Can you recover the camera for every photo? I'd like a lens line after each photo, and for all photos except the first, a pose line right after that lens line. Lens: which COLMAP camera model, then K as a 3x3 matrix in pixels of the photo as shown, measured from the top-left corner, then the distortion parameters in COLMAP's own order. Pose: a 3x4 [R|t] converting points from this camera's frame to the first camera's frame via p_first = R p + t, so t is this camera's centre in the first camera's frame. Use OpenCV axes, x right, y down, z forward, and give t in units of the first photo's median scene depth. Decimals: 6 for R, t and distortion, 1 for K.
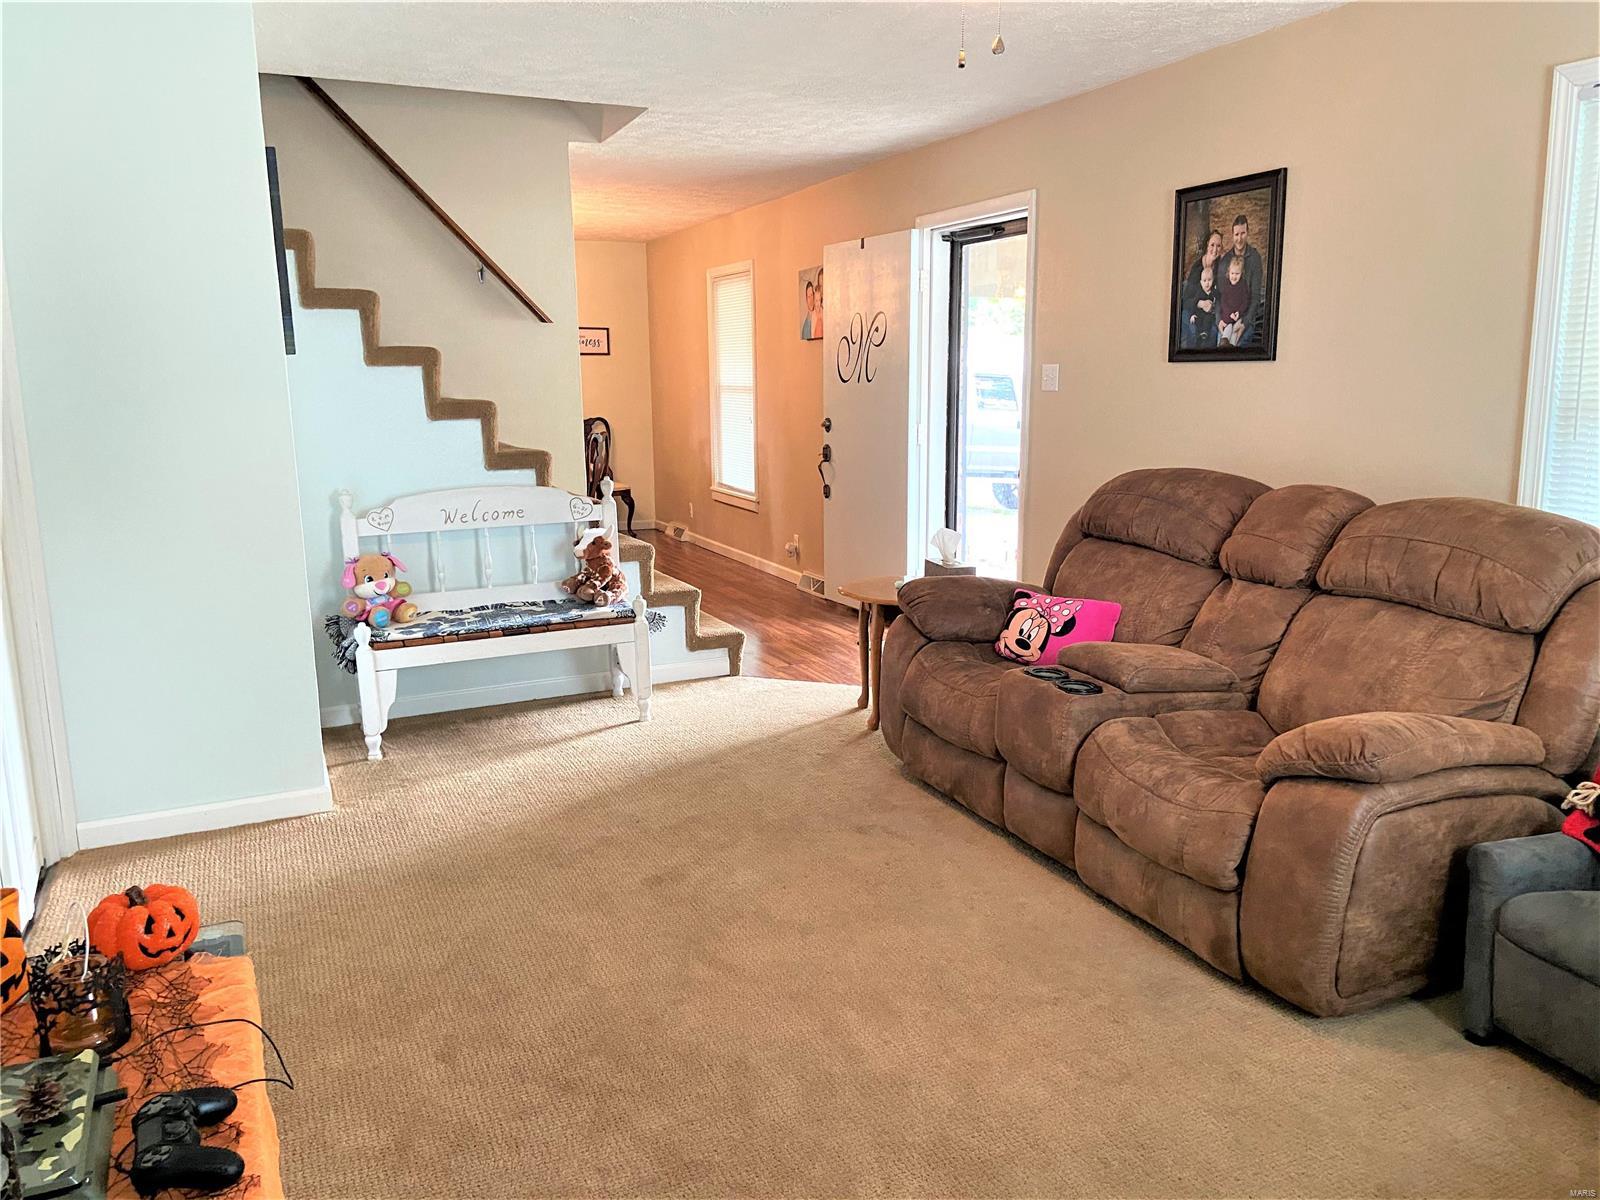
lens RADIAL K [[1222.5, 0, 800.0], [0, 1222.5, 600.0], [0, 0, 1]] dist [0.085209, -0.000150]
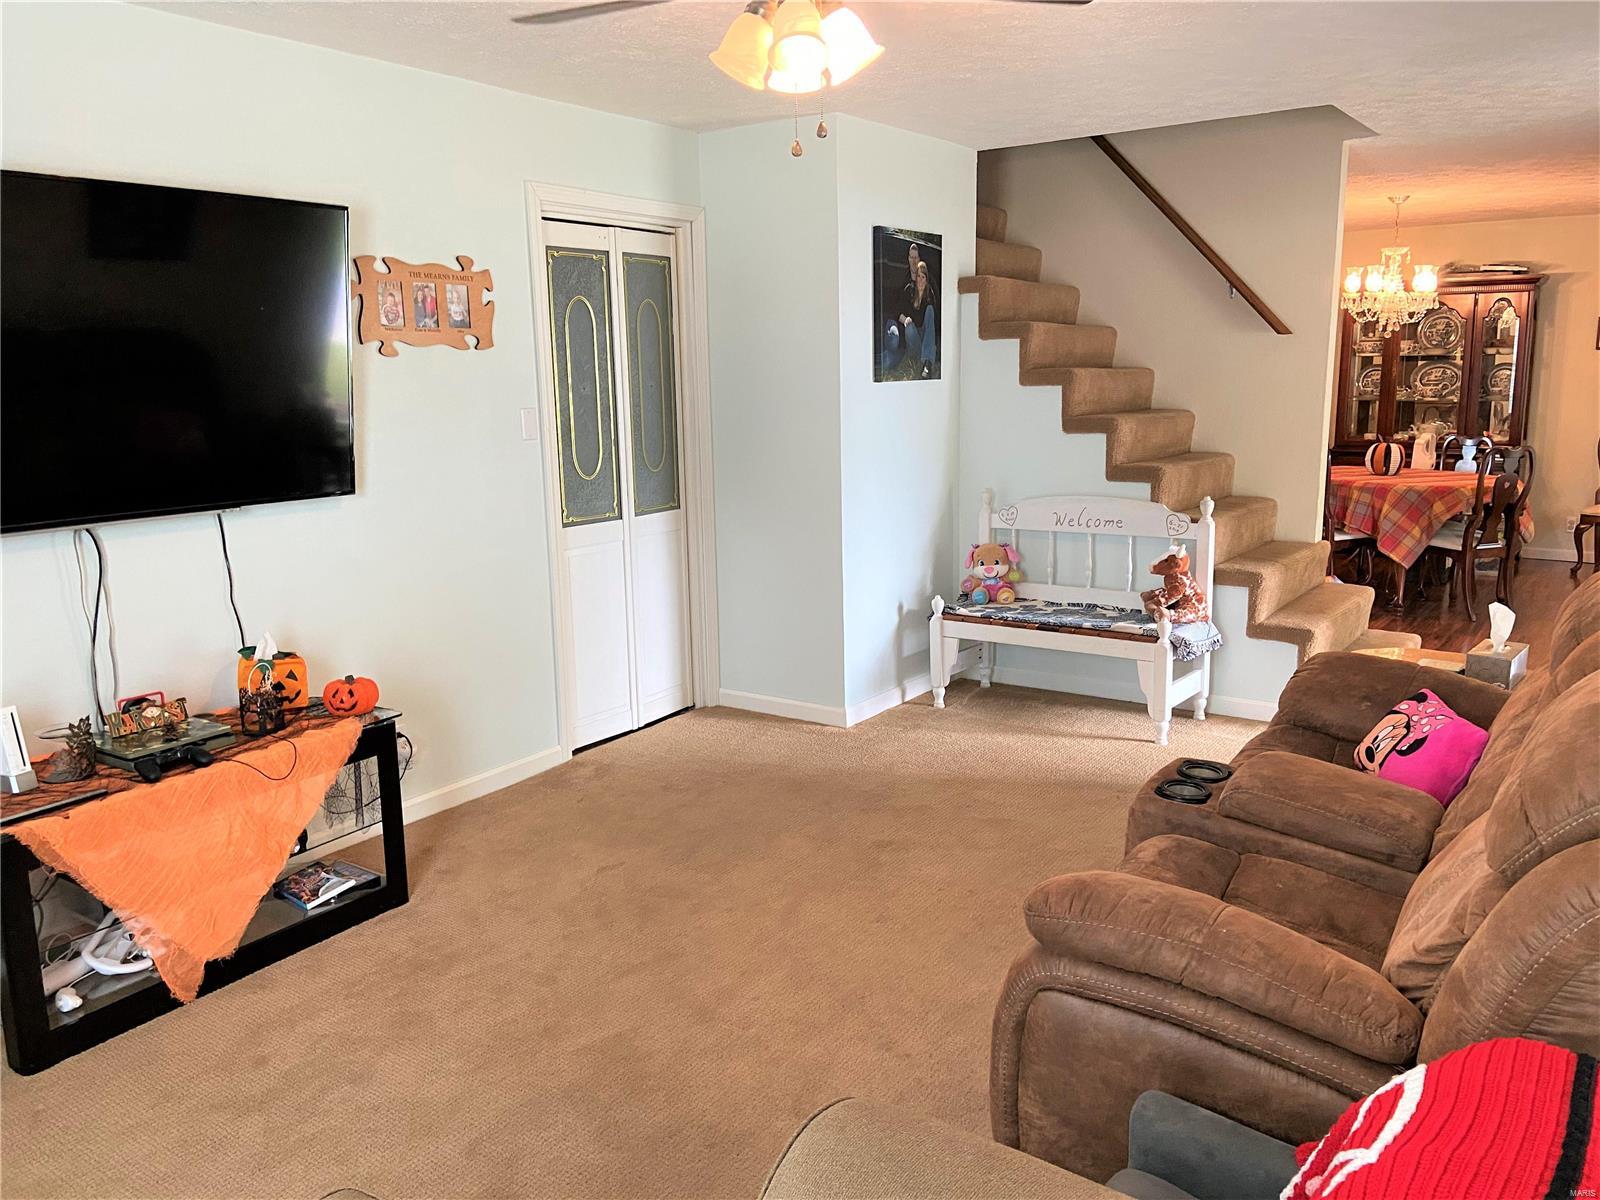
lens RADIAL K [[1209.3, 0, 800.8], [0, 1209.3, 590.7], [0, 0, 1]] dist [0.073076, -0.002596]
pose [[0.506276, 0.160443, -0.847315, 0.566586], [-0.153229, 0.983642, 0.094702, -0.075230], [0.848650, 0.081888, 0.522579, 0.233925]]
